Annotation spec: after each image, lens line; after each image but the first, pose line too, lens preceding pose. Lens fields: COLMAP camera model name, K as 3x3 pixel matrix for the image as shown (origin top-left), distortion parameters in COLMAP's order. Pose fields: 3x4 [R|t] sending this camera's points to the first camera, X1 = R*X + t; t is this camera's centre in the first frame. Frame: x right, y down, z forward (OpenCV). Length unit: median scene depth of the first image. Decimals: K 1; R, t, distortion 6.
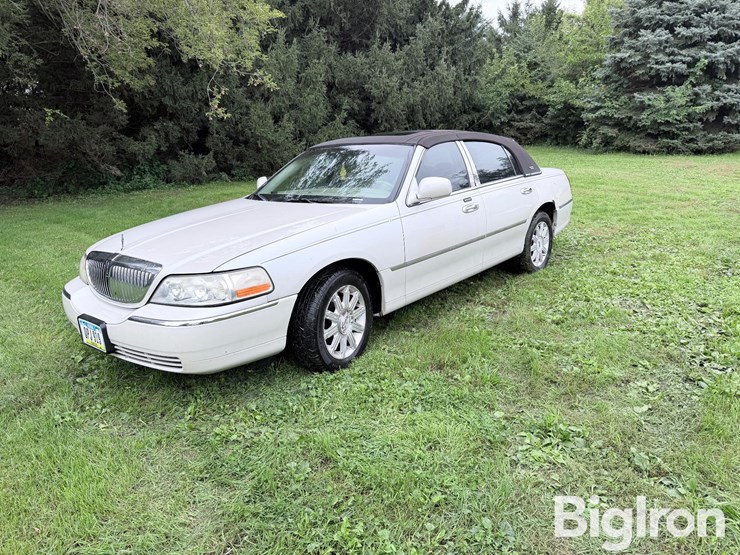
lens RADIAL K [[515.0, 0, 370.0], [0, 515.0, 277.5], [0, 0, 1]] dist [0.005010, -0.008072]
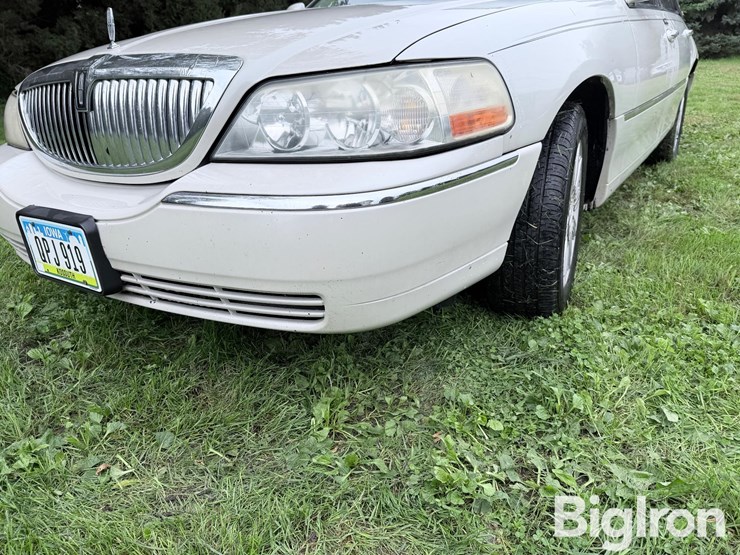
lens RADIAL K [[529.7, 0, 367.3], [0, 529.7, 277.2], [0, 0, 1]] dist [0.015109, -0.011510]
pose [[0.995234, -0.039513, 0.089152, -0.336908], [0.028121, 0.991682, 0.125605, 0.086375], [-0.093374, -0.122499, 0.988066, 0.558835]]
